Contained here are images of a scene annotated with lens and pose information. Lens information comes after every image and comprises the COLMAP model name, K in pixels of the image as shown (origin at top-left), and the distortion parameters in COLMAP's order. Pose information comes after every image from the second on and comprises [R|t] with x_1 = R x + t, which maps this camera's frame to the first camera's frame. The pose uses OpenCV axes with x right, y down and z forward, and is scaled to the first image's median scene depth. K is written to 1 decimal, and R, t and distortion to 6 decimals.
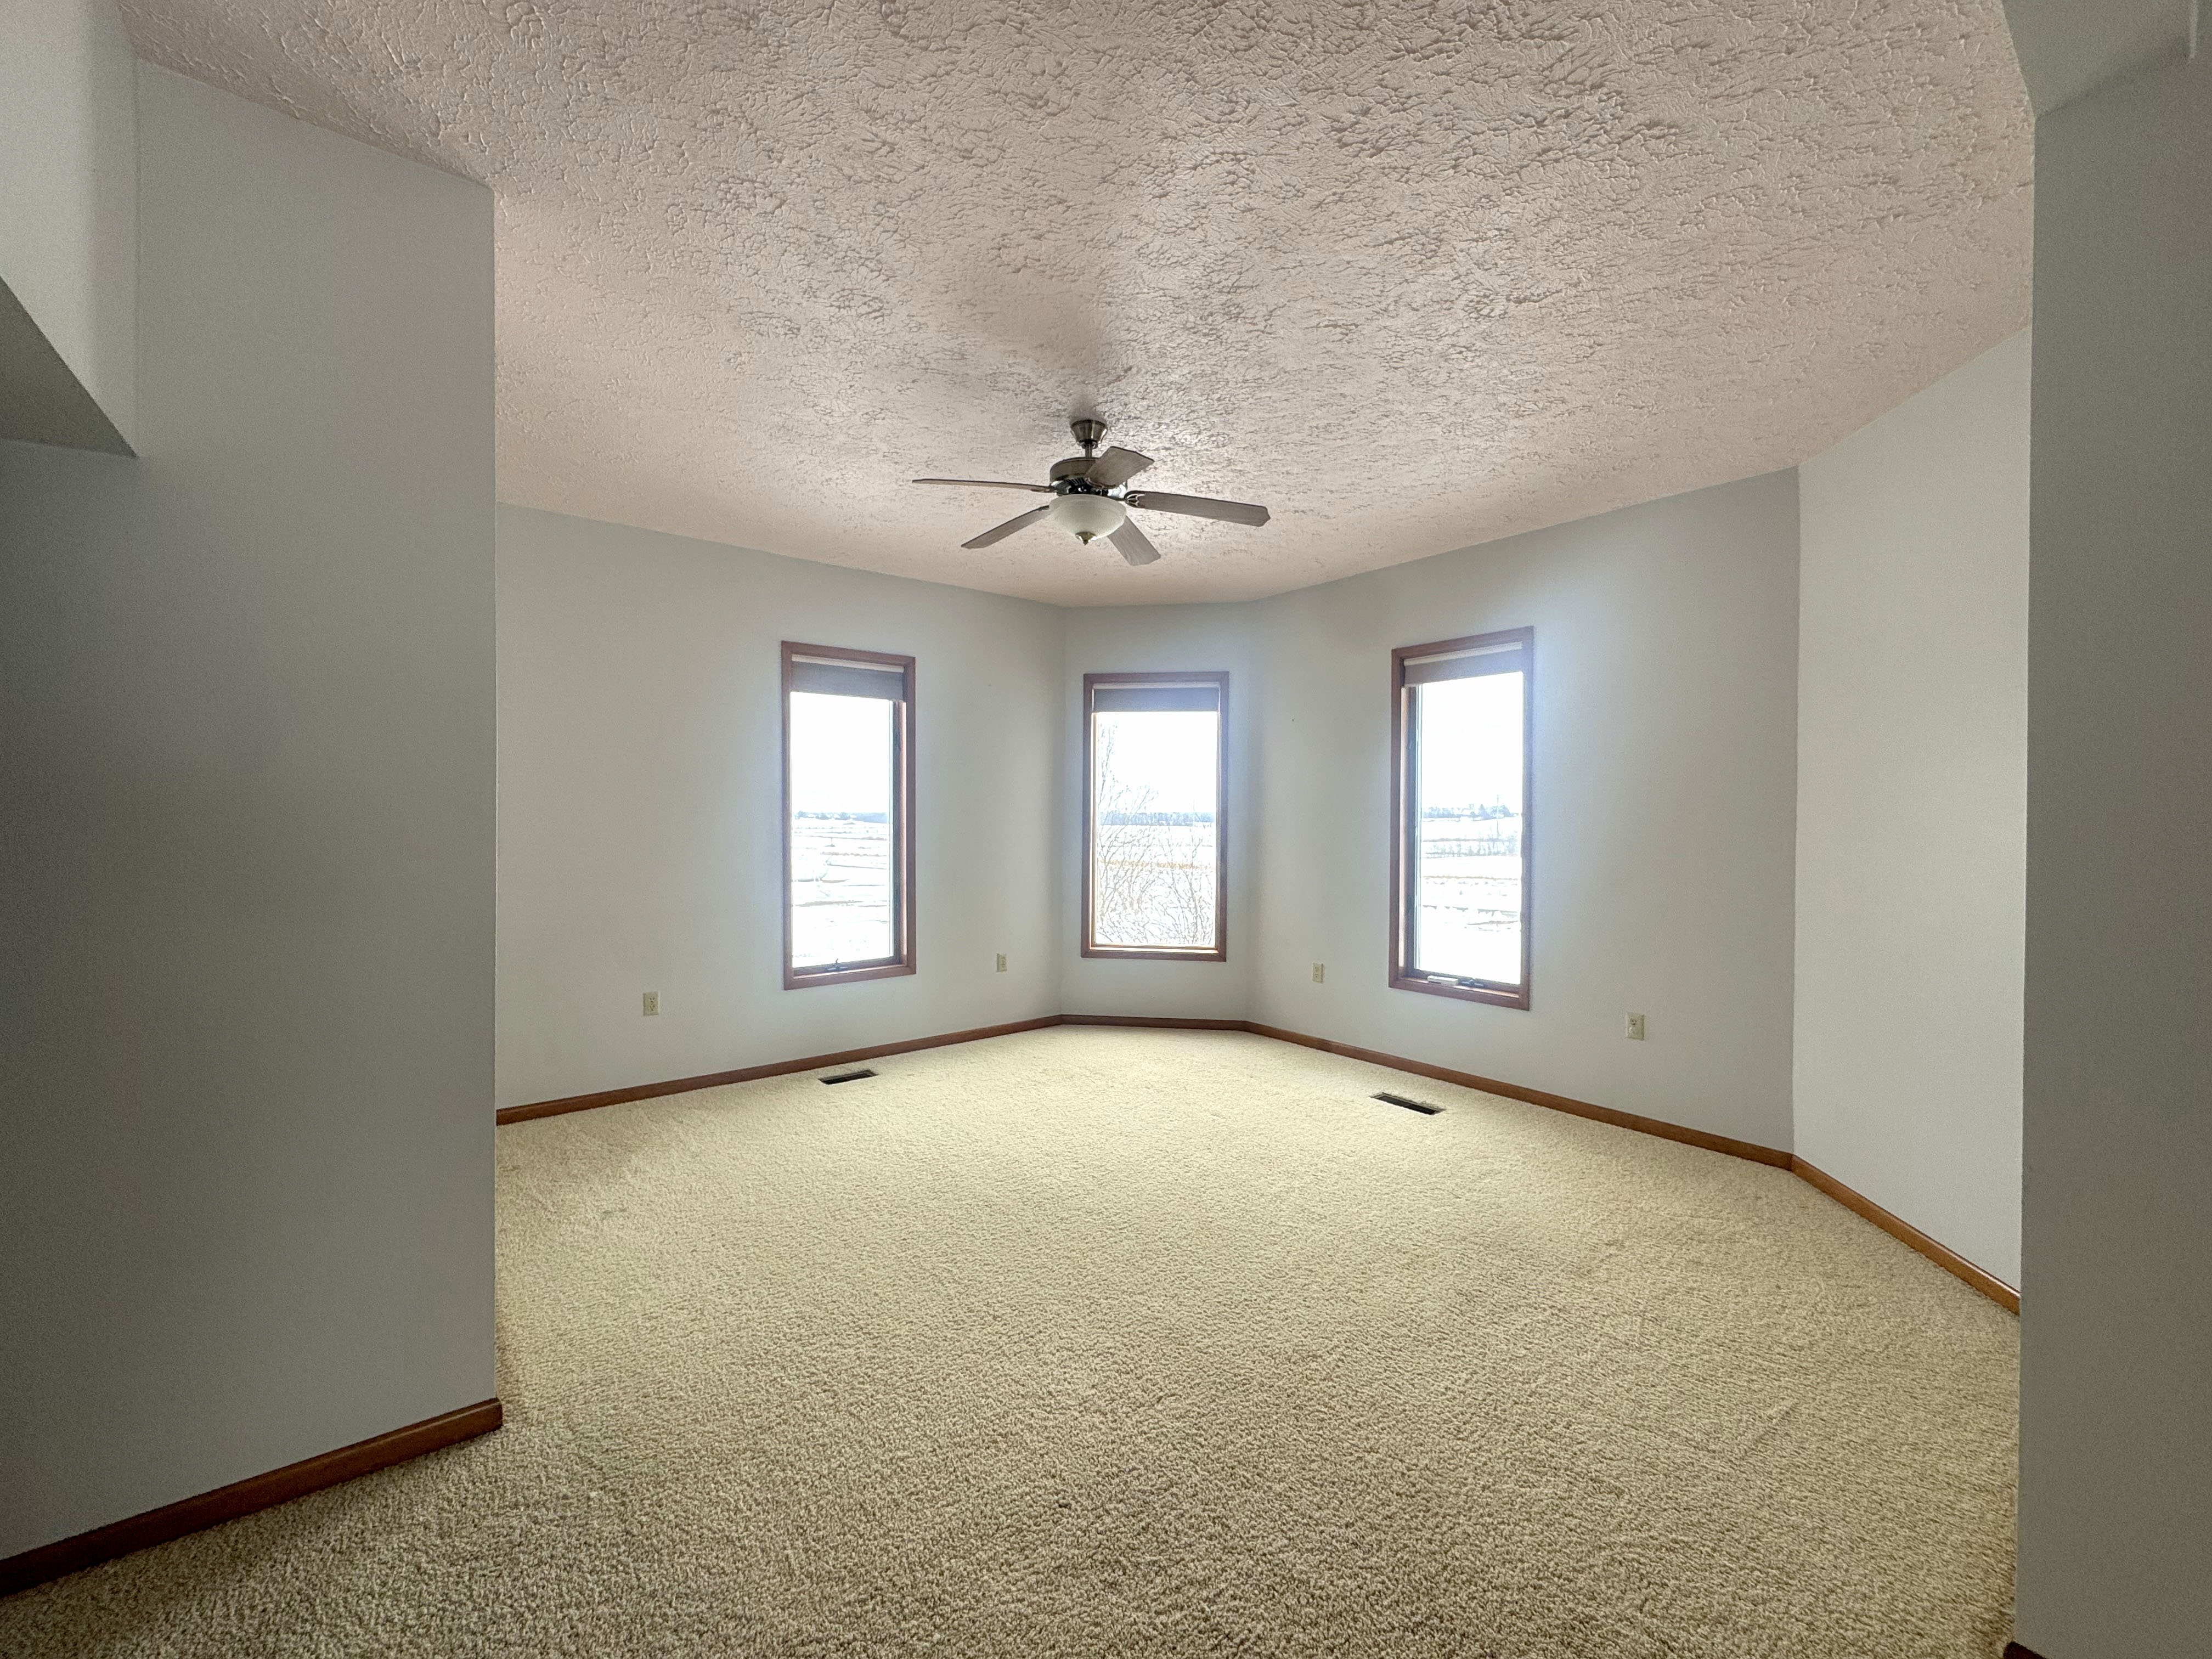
lens RADIAL K [[889.6, 0, 1106.8], [0, 889.6, 825.5], [0, 0, 1]] dist [0.001846, 0.000063]
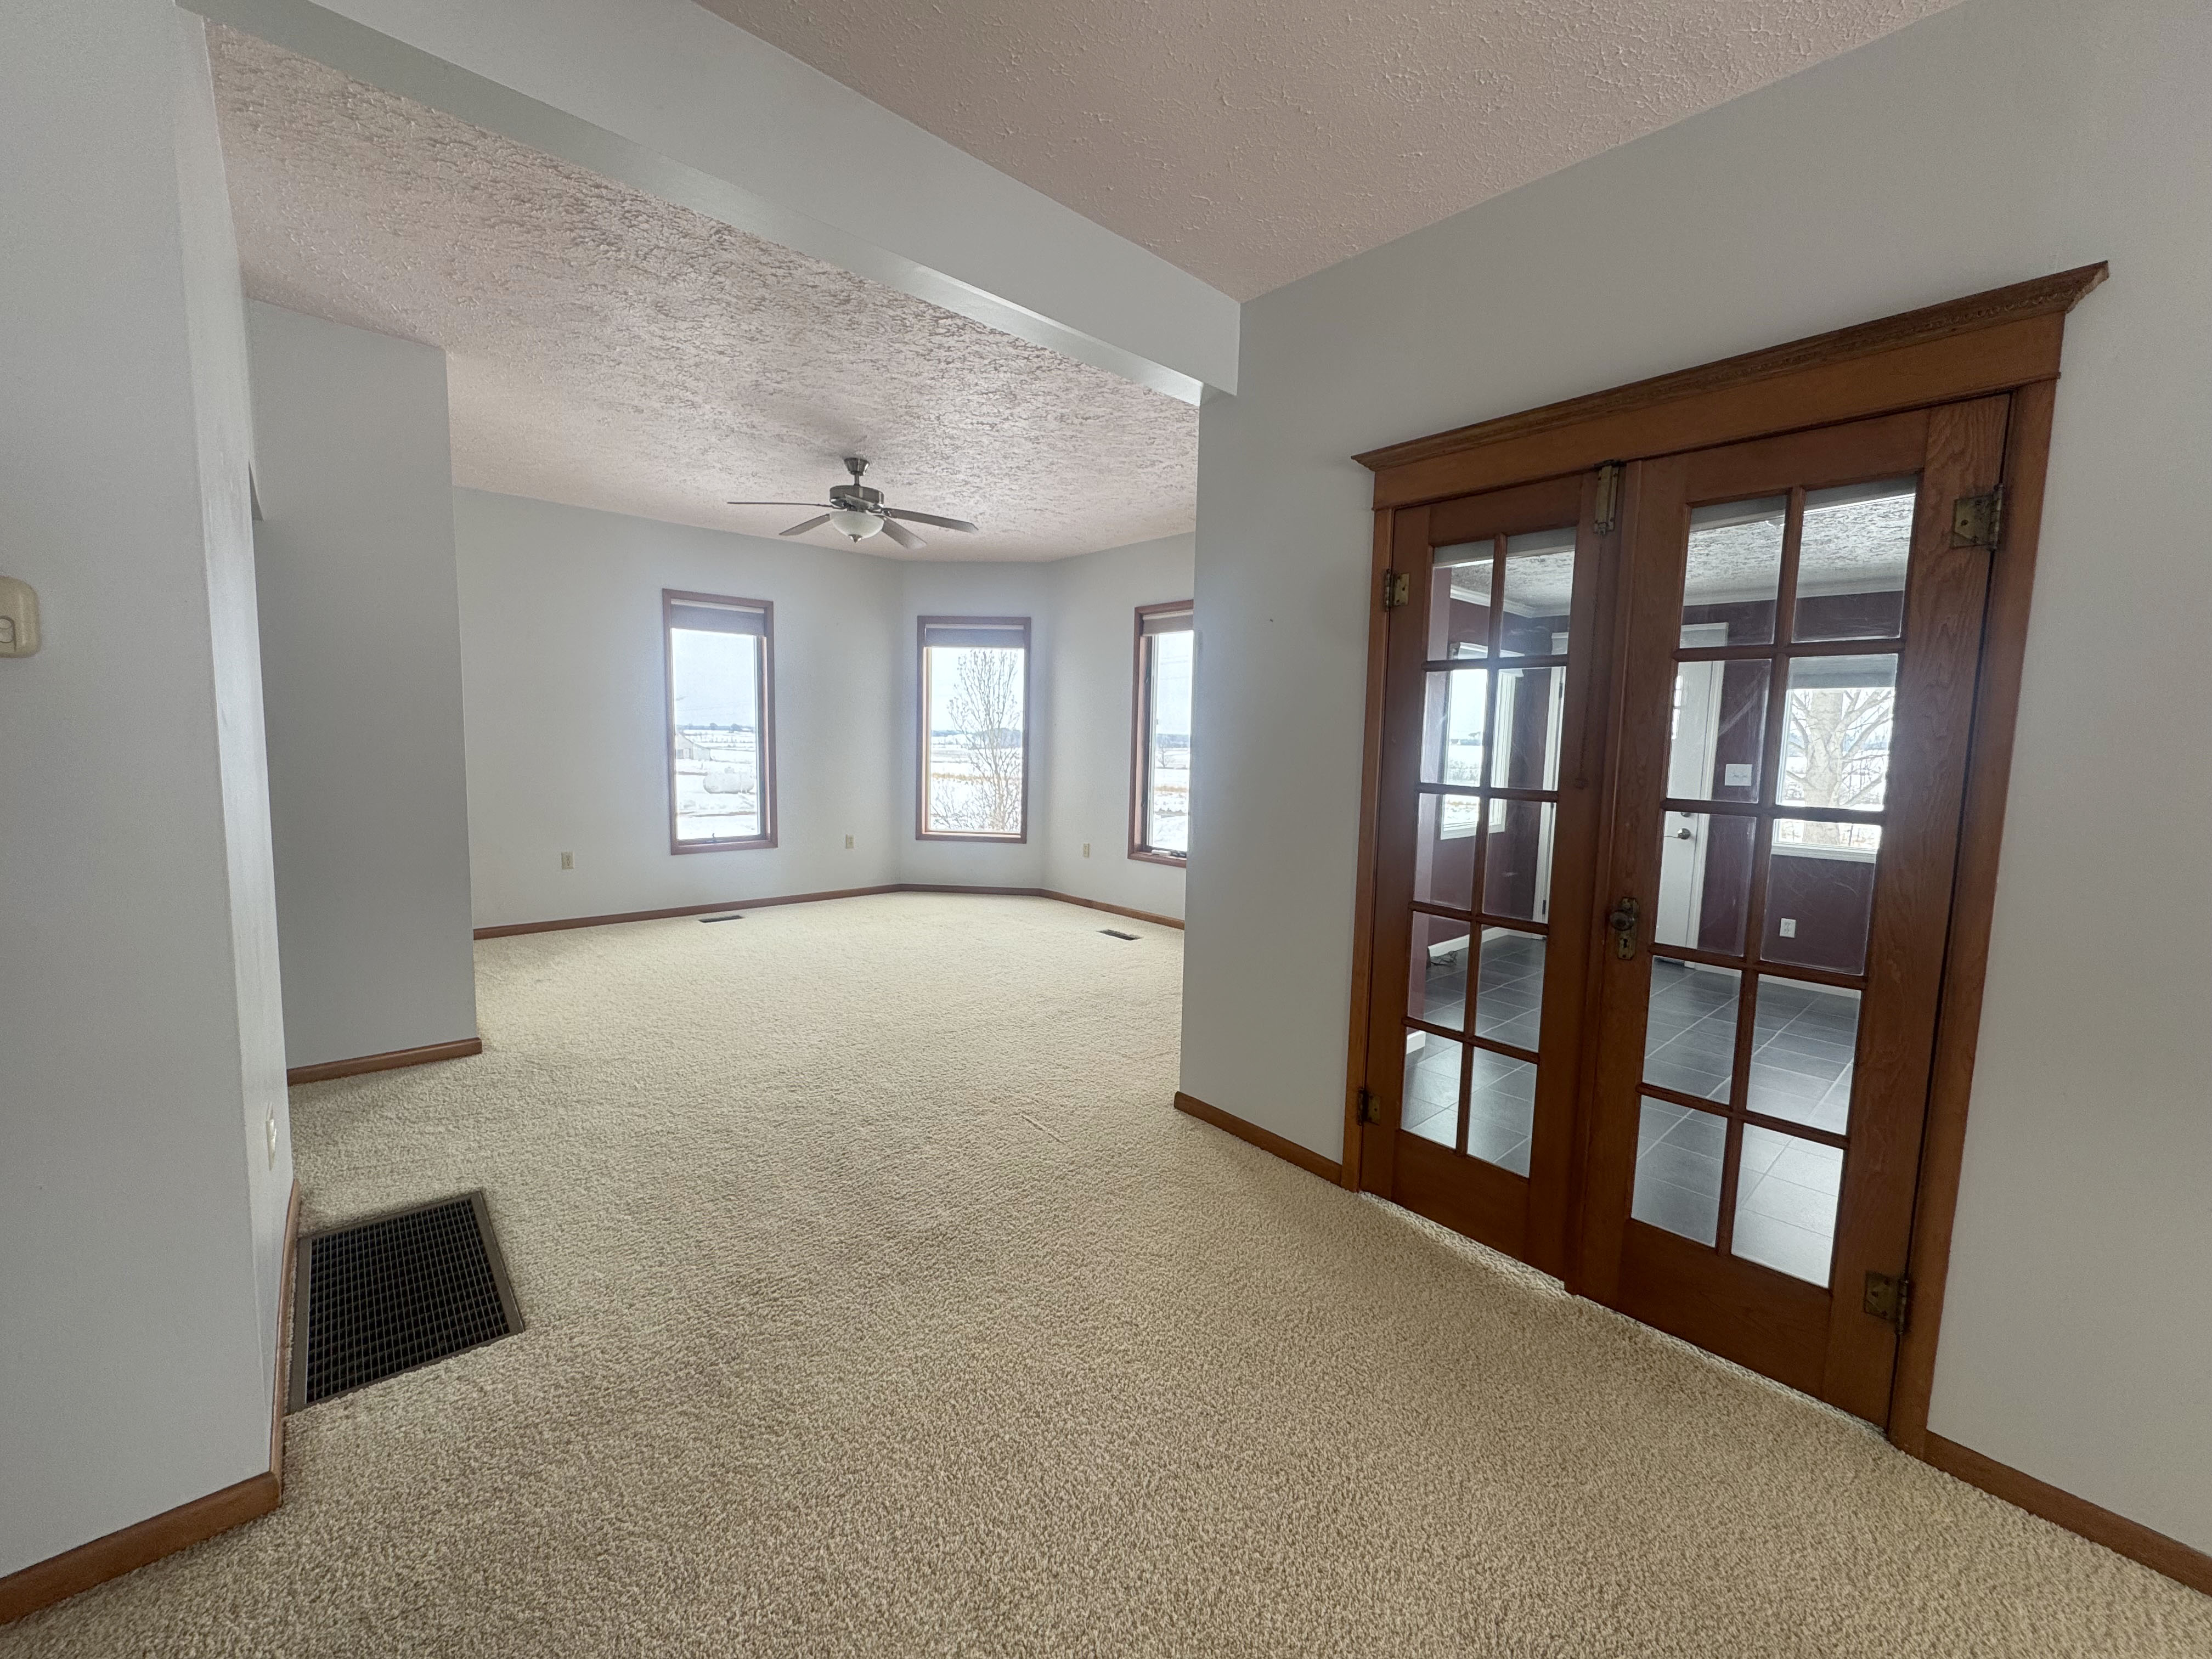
lens RADIAL K [[885.4, 0, 1107.4], [0, 885.4, 824.7], [0, 0, 1]] dist [-0.002316, -0.000712]
pose [[0.997689, 0.012049, 0.066865, 0.198579], [-0.017966, 0.995904, 0.088609, 0.009901], [-0.065523, -0.089606, 0.993820, -0.353356]]
